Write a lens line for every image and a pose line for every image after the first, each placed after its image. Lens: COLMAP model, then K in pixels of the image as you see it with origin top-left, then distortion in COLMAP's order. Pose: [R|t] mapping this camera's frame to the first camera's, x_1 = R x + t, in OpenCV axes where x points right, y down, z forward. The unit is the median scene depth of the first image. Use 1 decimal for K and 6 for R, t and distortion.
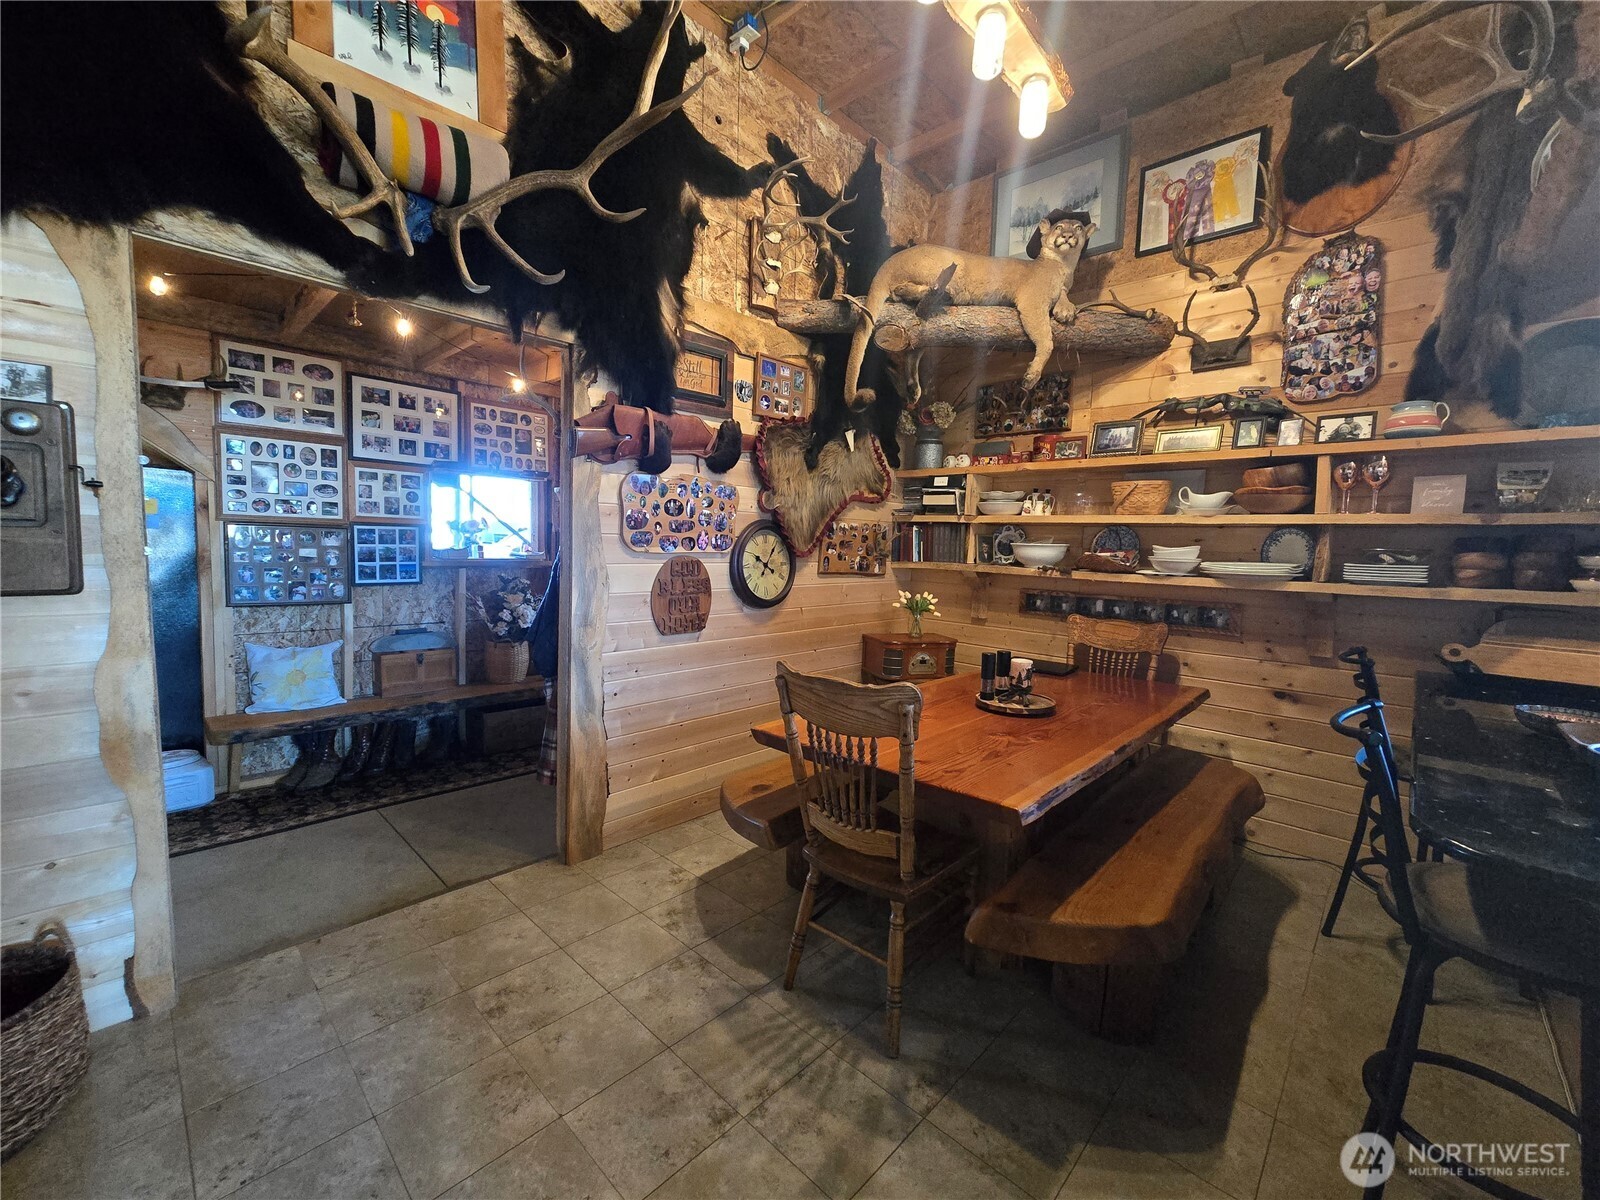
lens RADIAL K [[659.9, 0, 801.2], [0, 659.9, 592.2], [0, 0, 1]] dist [0.000317, 0.000395]
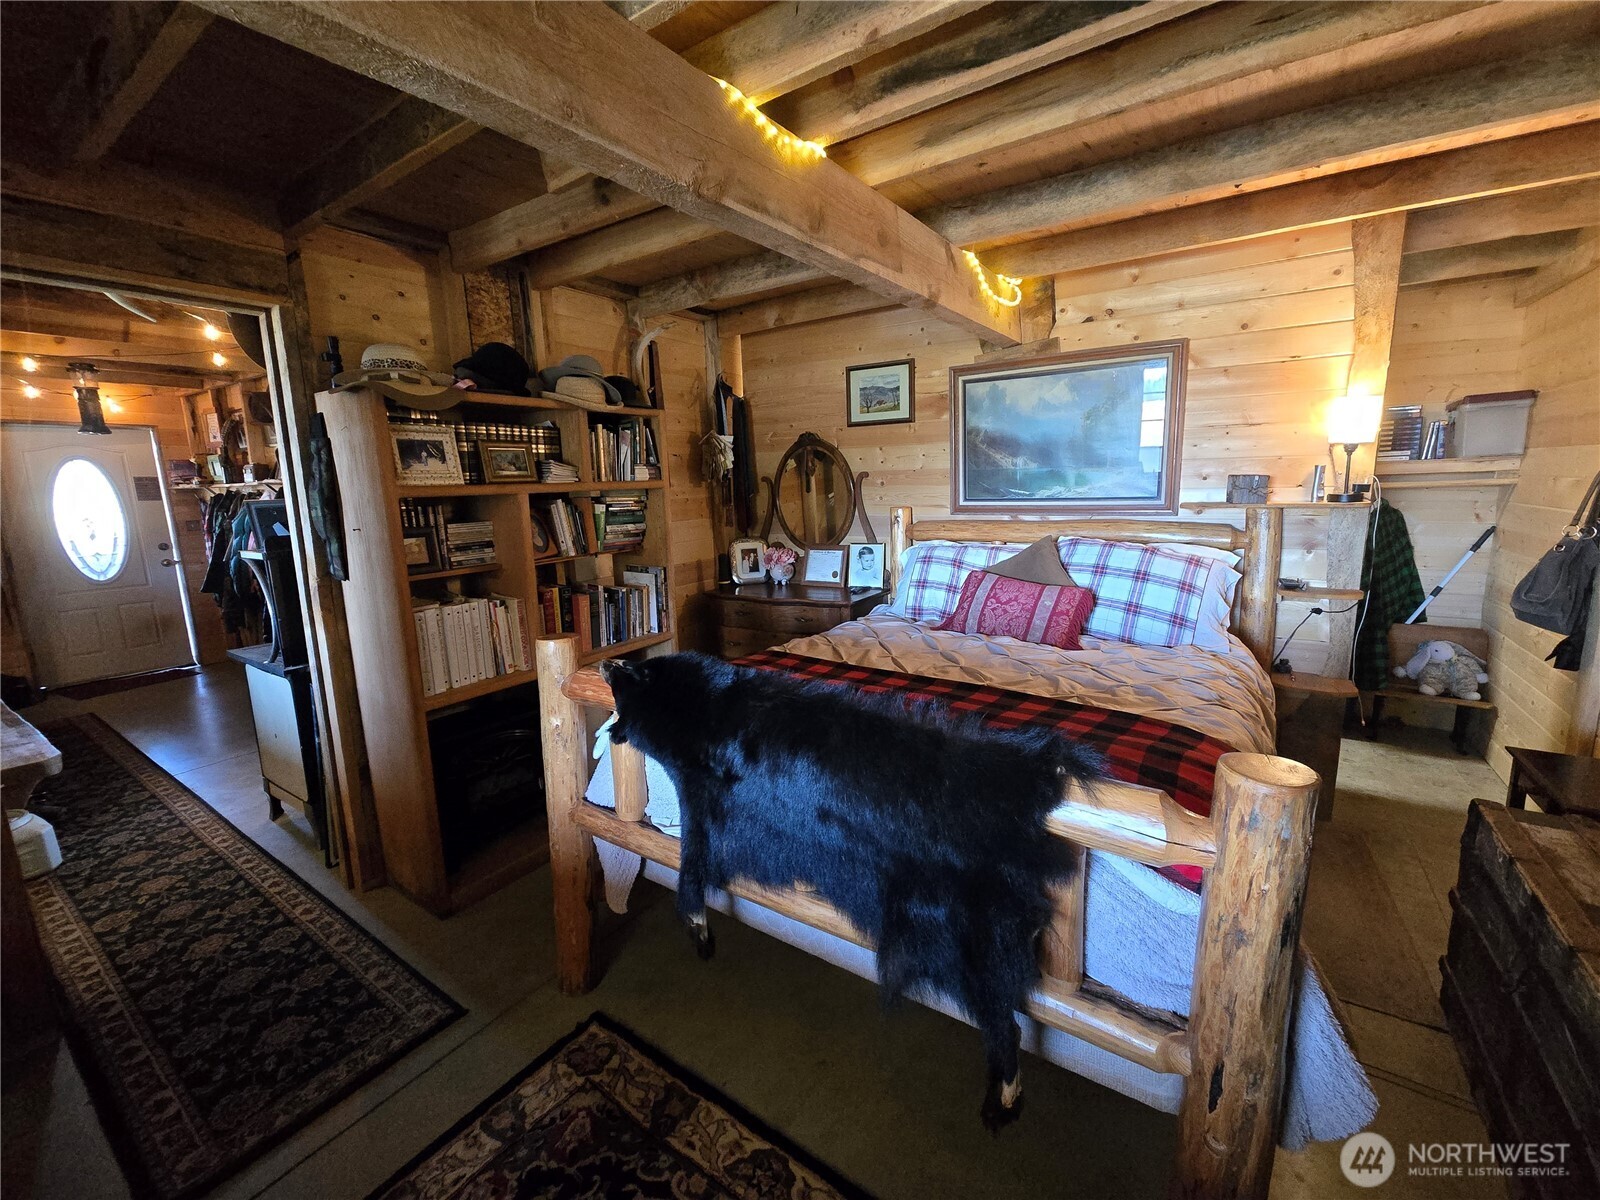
lens RADIAL K [[659.9, 0, 800.7], [0, 659.9, 593.7], [0, 0, 1]] dist [0.000317, 0.000395]
pose [[-0.157991, -0.196196, 0.967753, -1.794481], [0.099390, 0.971925, 0.213267, -0.092585], [-0.982426, 0.129880, -0.134055, 0.087775]]
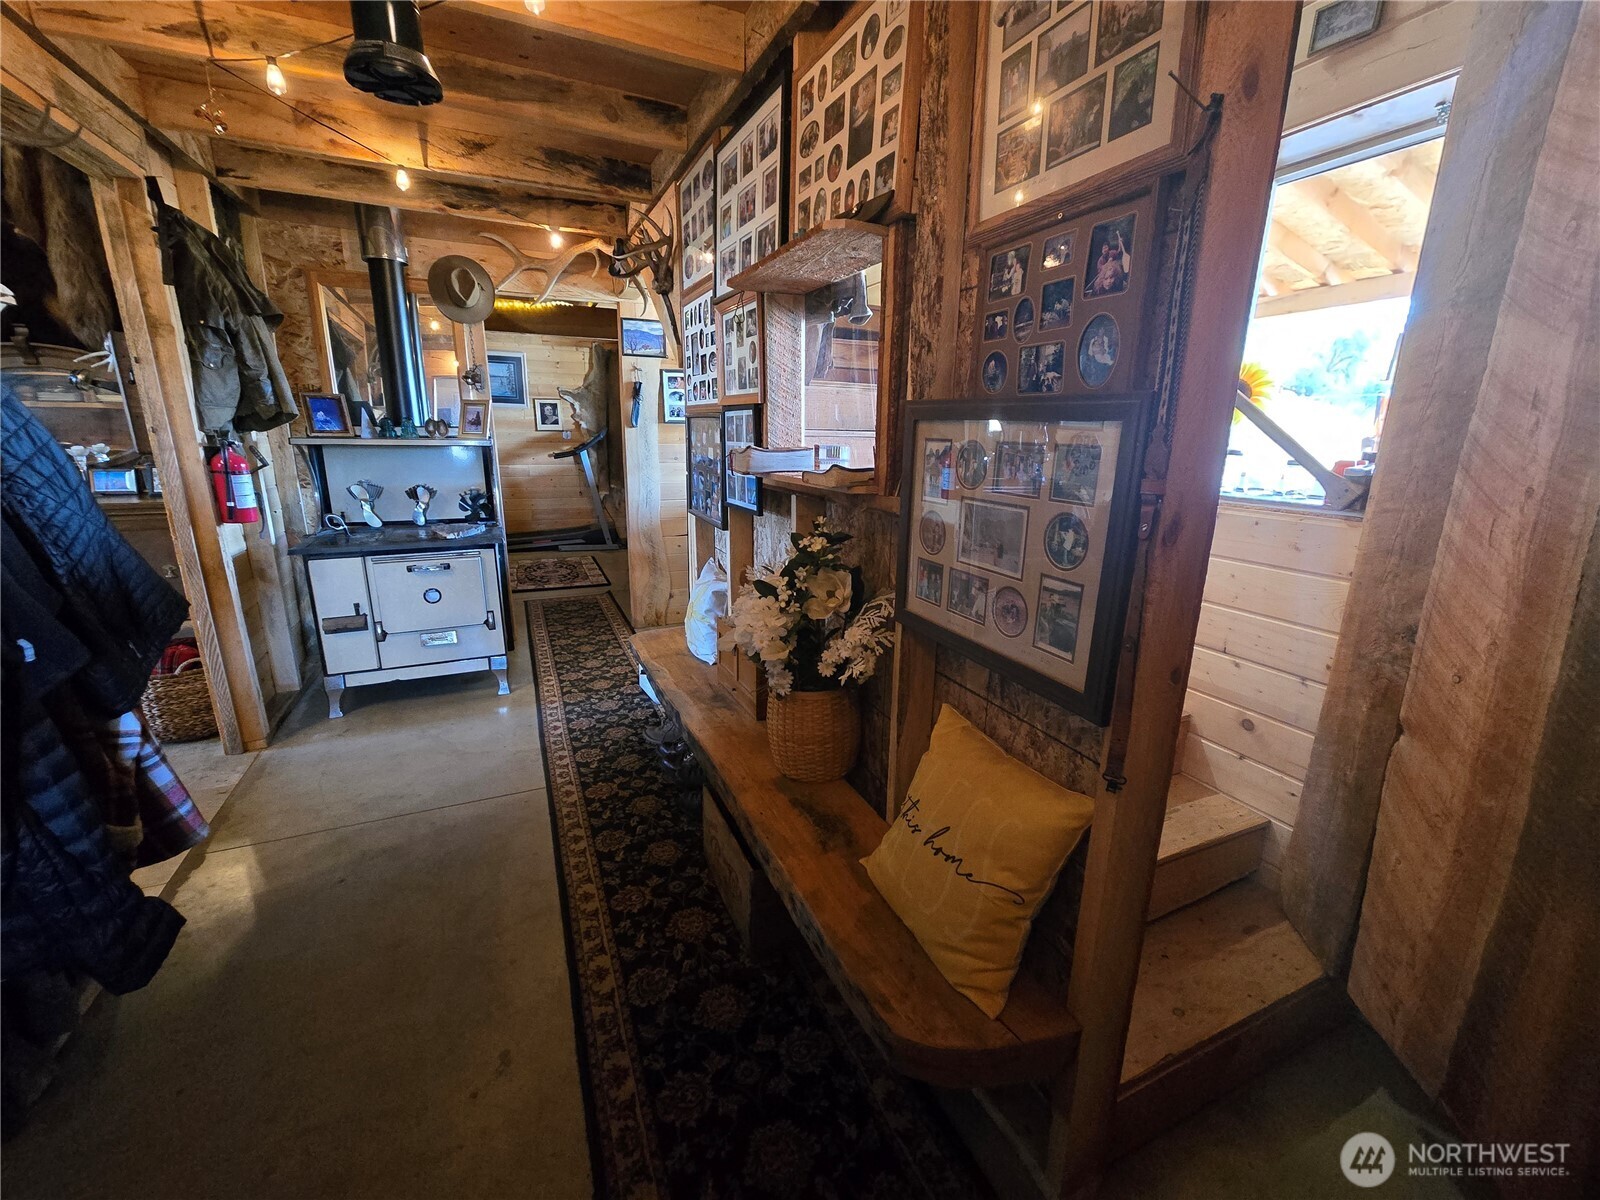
lens RADIAL K [[659.9, 0, 803.9], [0, 659.9, 594.3], [0, 0, 1]] dist [0.000317, 0.000395]
pose [[-0.380632, 0.188612, -0.905287, -0.098463], [-0.093854, 0.966043, 0.240732, -0.104918], [0.919951, 0.176595, -0.350005, 1.502908]]
